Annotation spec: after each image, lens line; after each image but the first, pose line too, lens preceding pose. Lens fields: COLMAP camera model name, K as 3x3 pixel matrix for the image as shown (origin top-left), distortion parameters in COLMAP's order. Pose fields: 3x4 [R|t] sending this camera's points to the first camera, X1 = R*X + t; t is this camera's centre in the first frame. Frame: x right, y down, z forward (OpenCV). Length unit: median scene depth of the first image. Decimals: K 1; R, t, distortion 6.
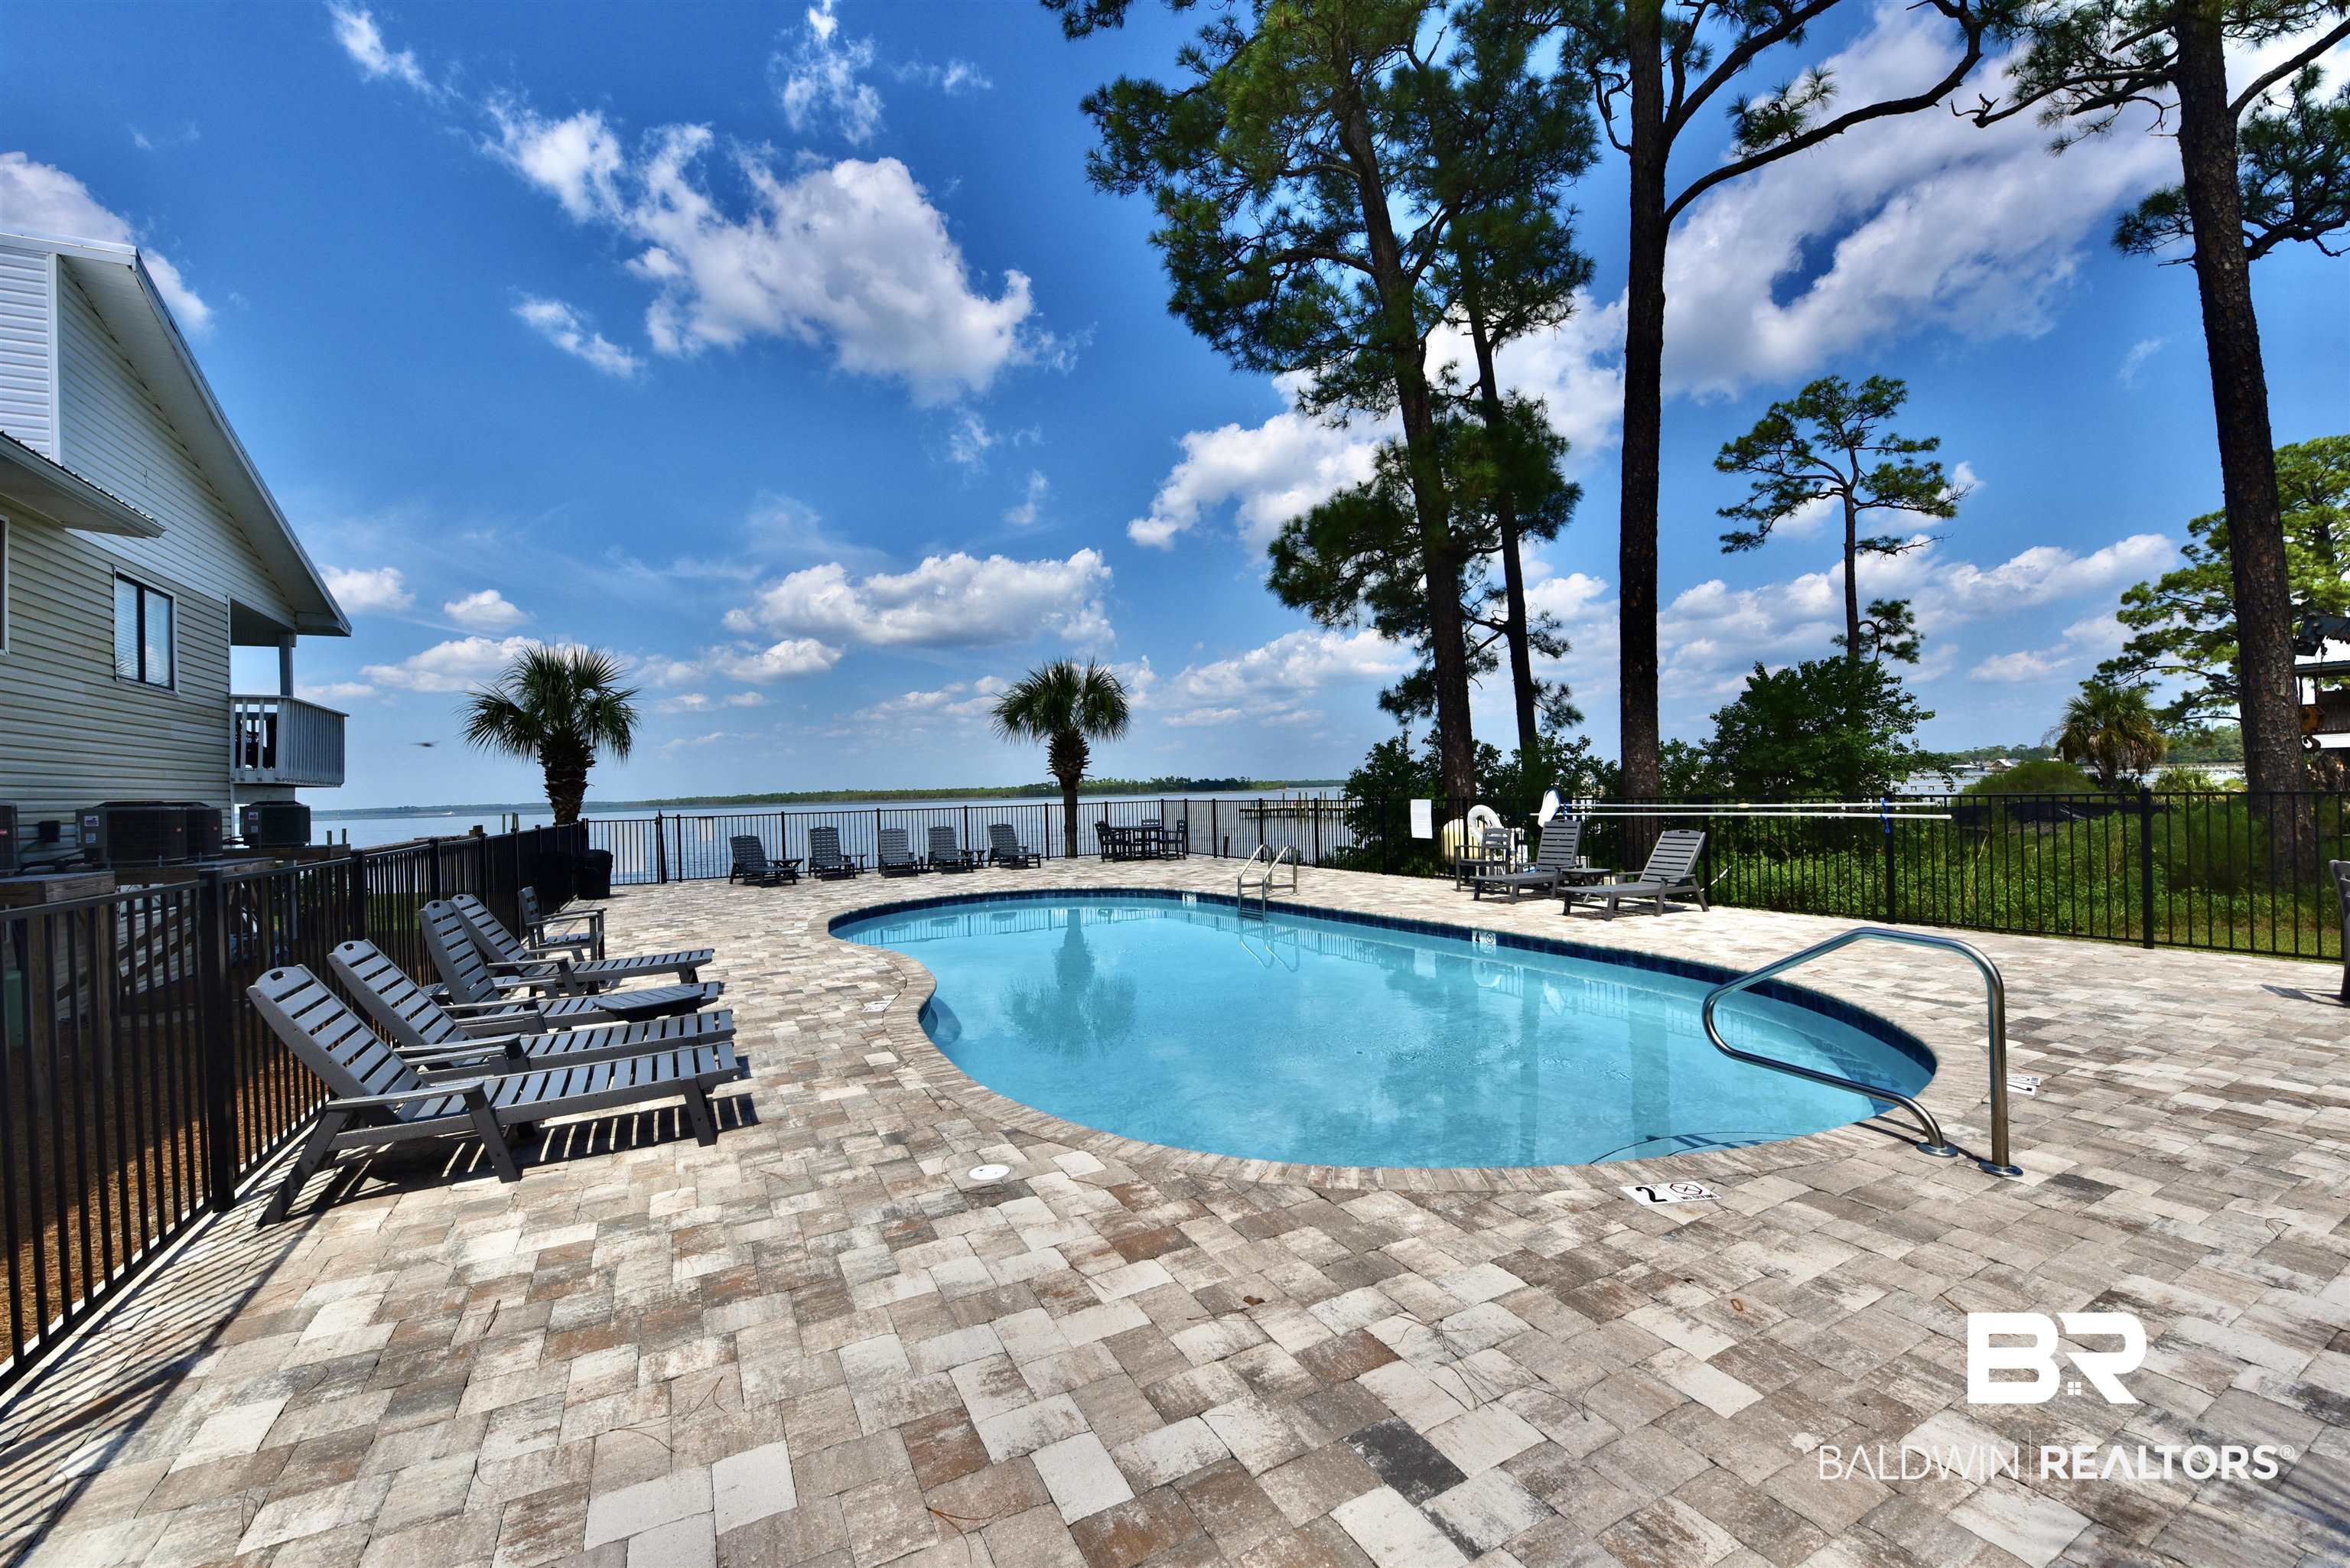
lens RADIAL K [[939.2, 0, 1164.2], [0, 939.2, 794.7], [0, 0, 1]] dist [-0.016290, -0.001894]
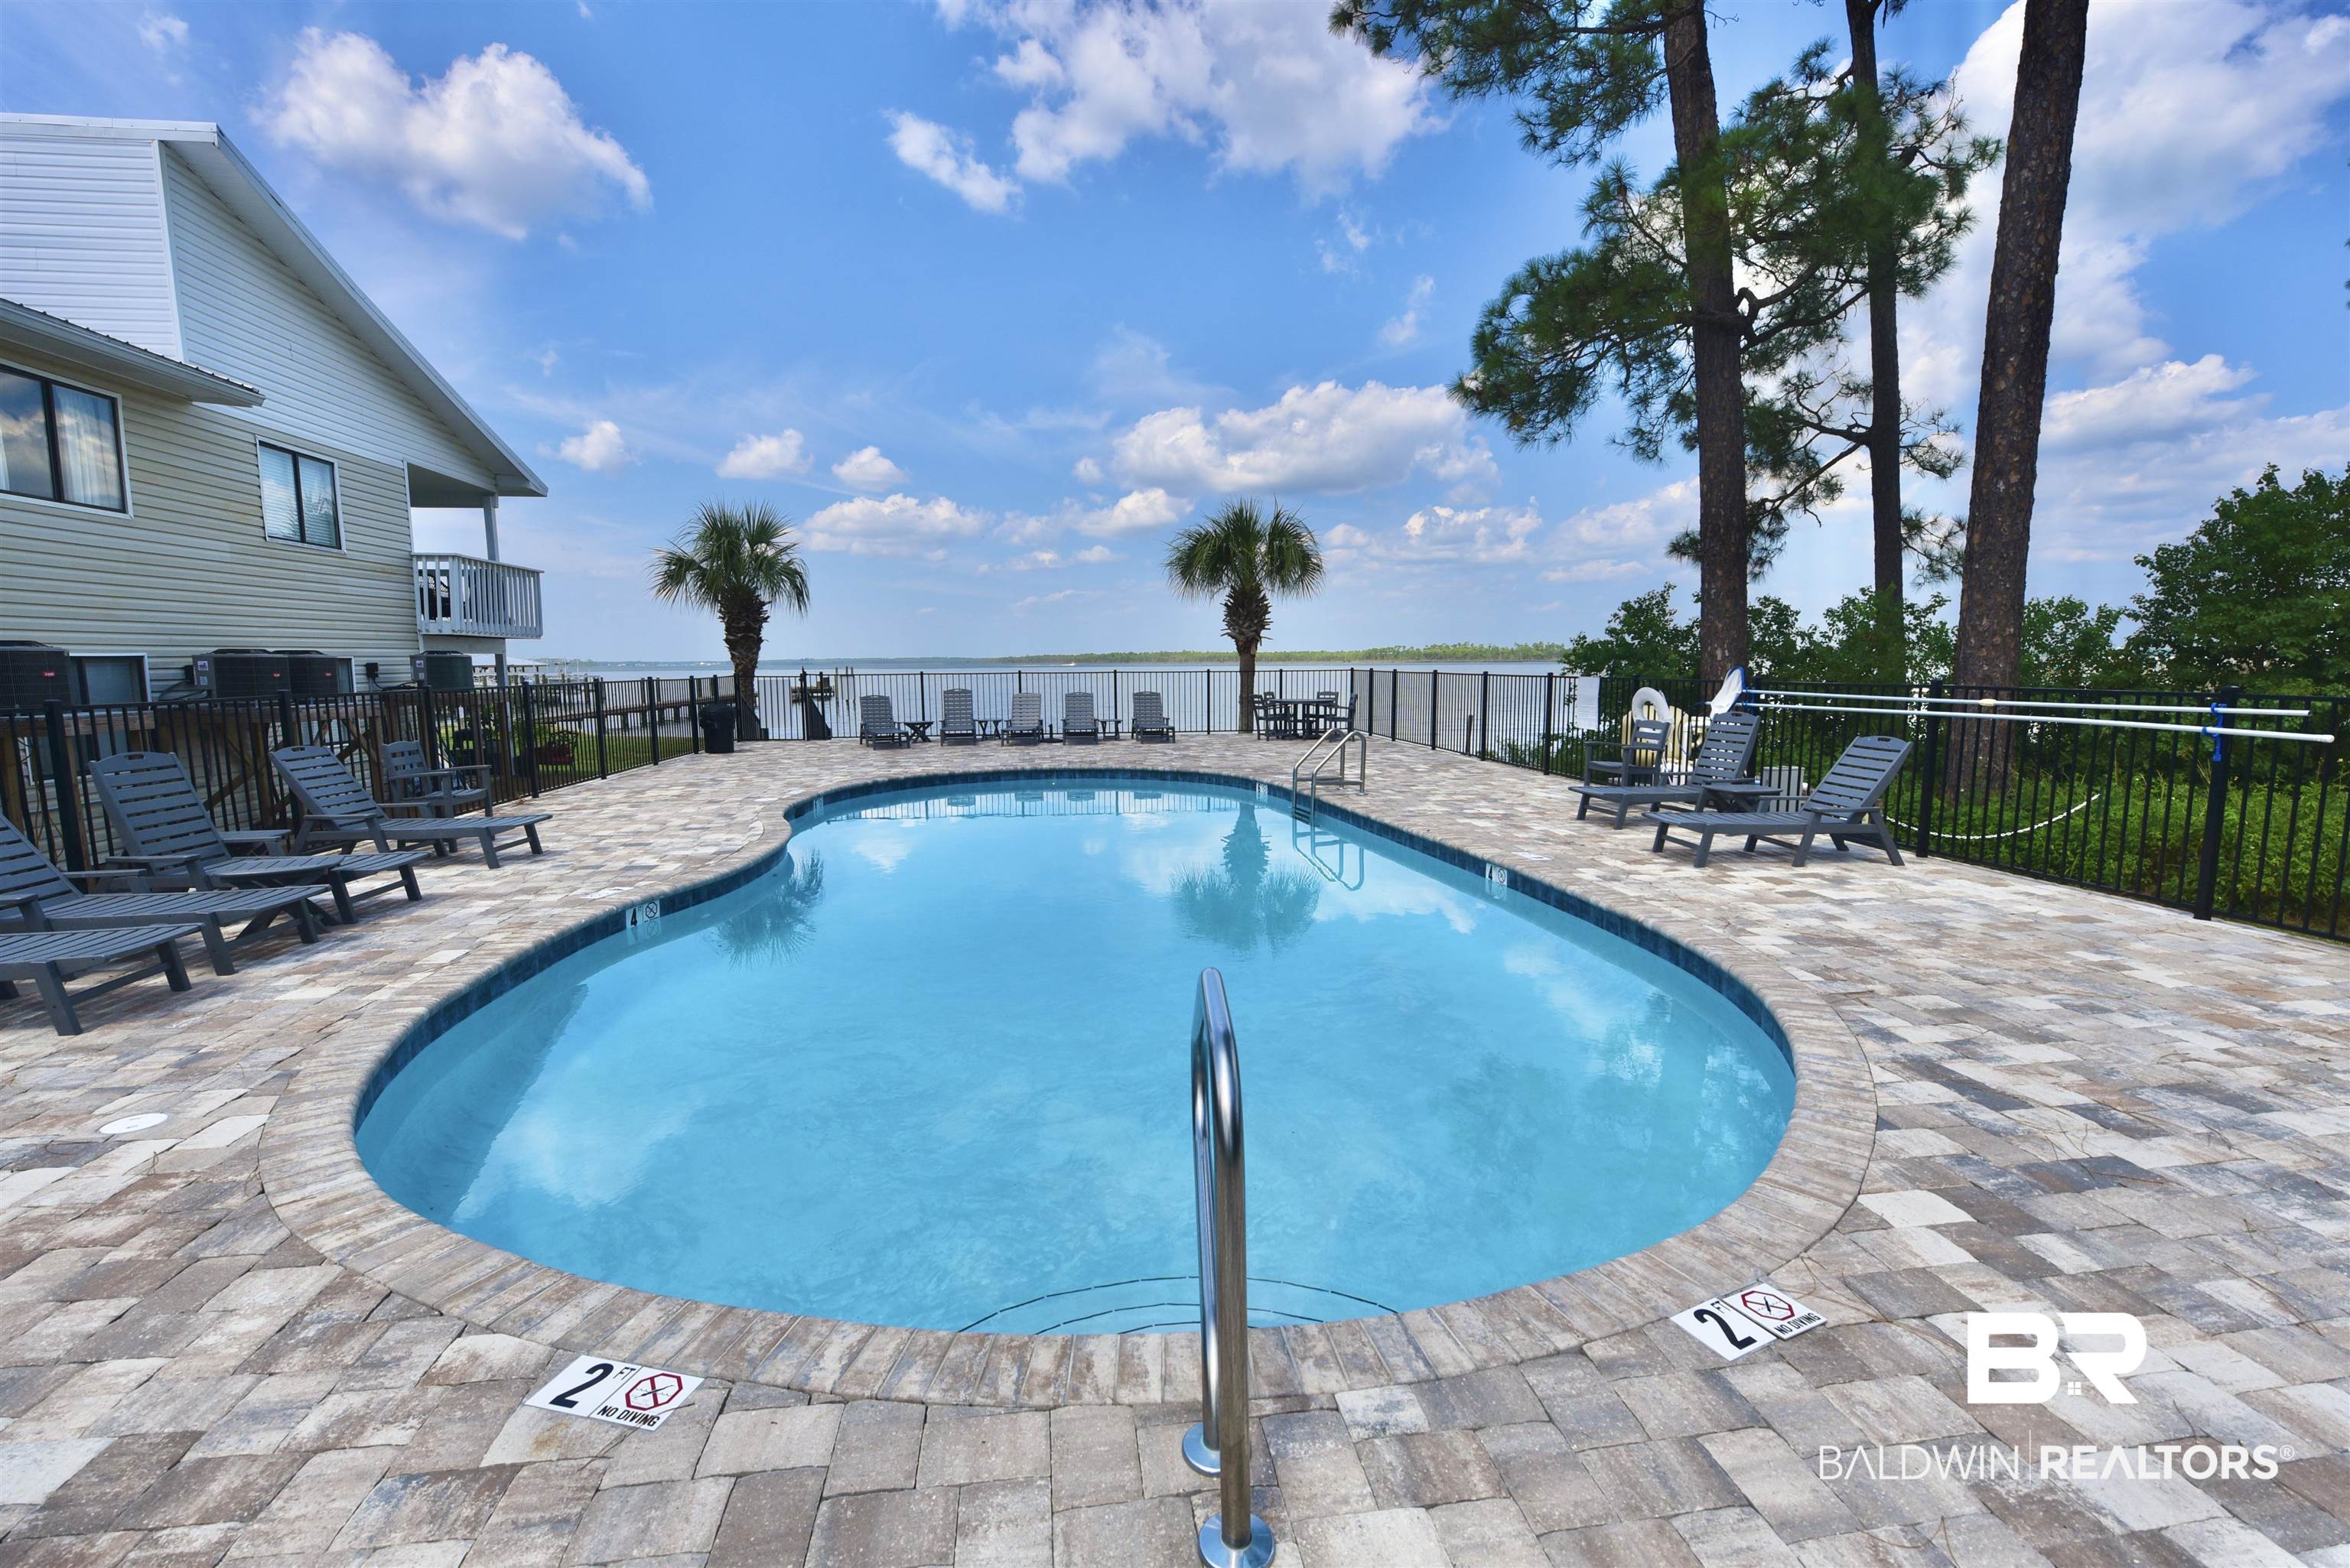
lens RADIAL K [[1027.9, 0, 1171.6], [0, 1027.9, 773.5], [0, 0, 1]] dist [-0.011302, -0.002966]
pose [[0.940064, 0.058809, -0.335889, 0.202270], [-0.021187, 0.993186, 0.114596, -0.003956], [0.340339, -0.100611, 0.934905, 0.111950]]
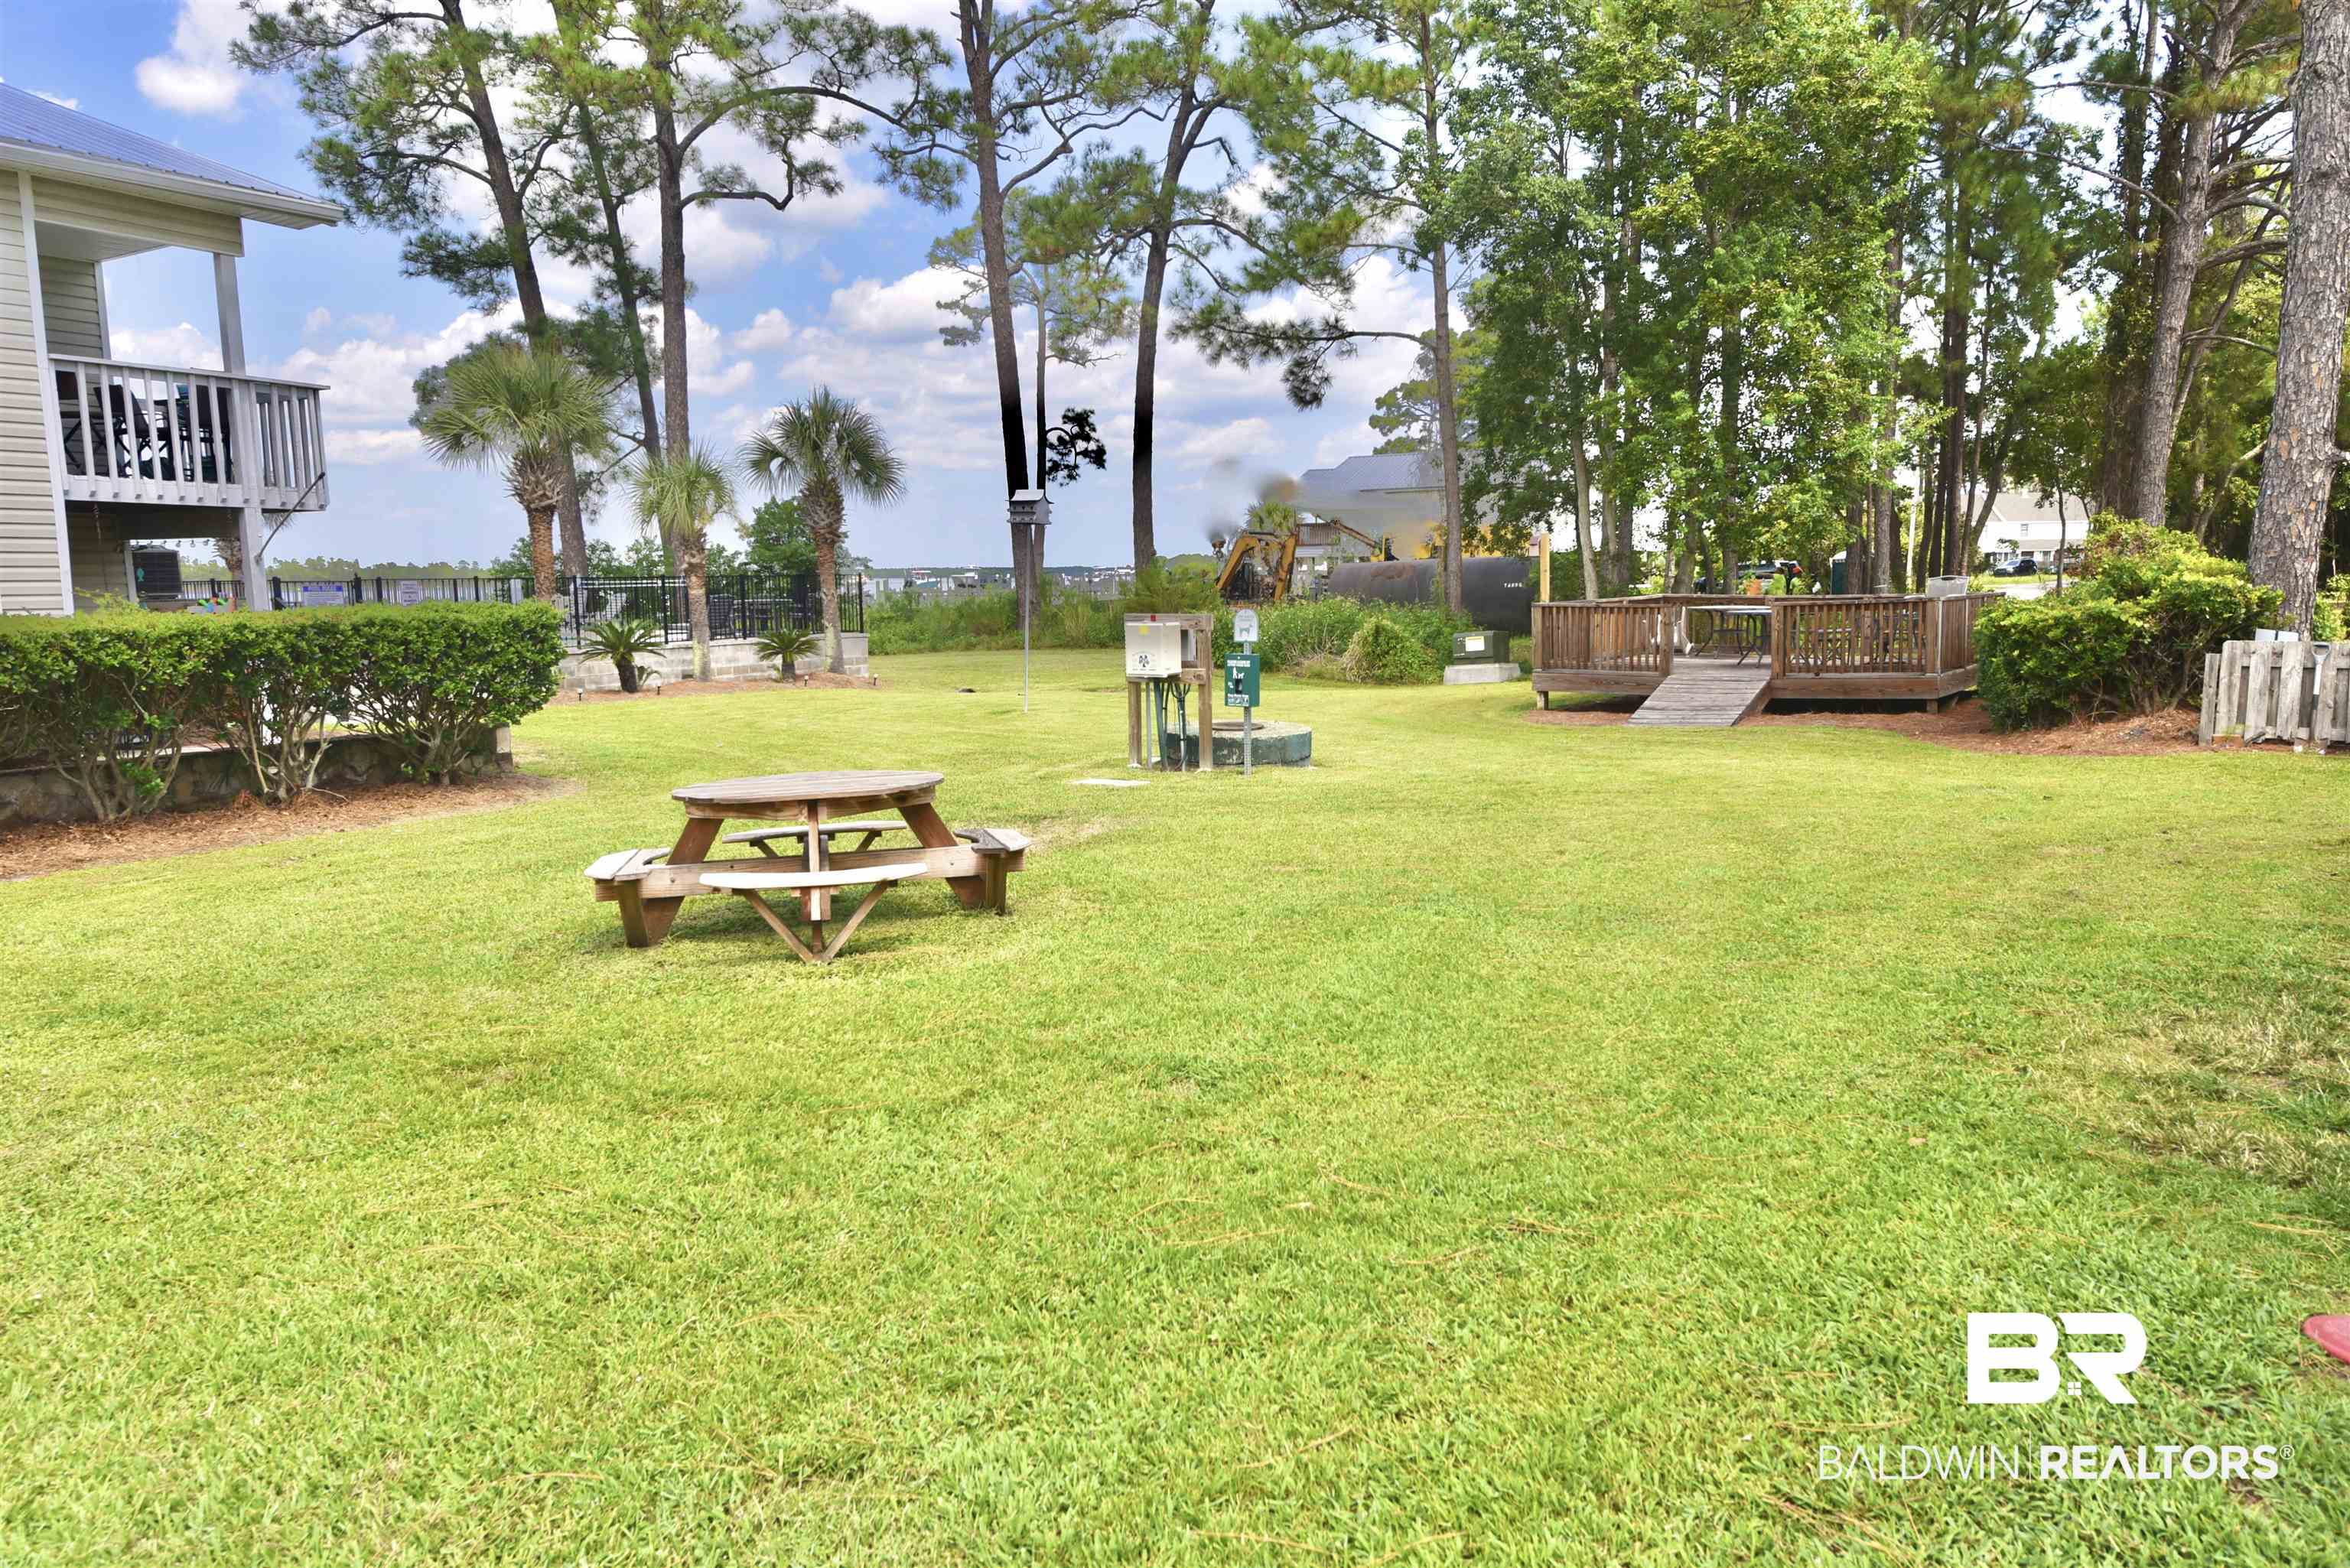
lens RADIAL K [[1567.6, 0, 1180.1], [0, 1567.6, 776.7], [0, 0, 1]] dist [0.005460, 0.000579]
pose [[0.877053, -0.050557, 0.477726, -0.030767], [-0.002488, 0.993955, 0.109756, 0.034358], [-0.480388, -0.097451, 0.871626, -1.652536]]
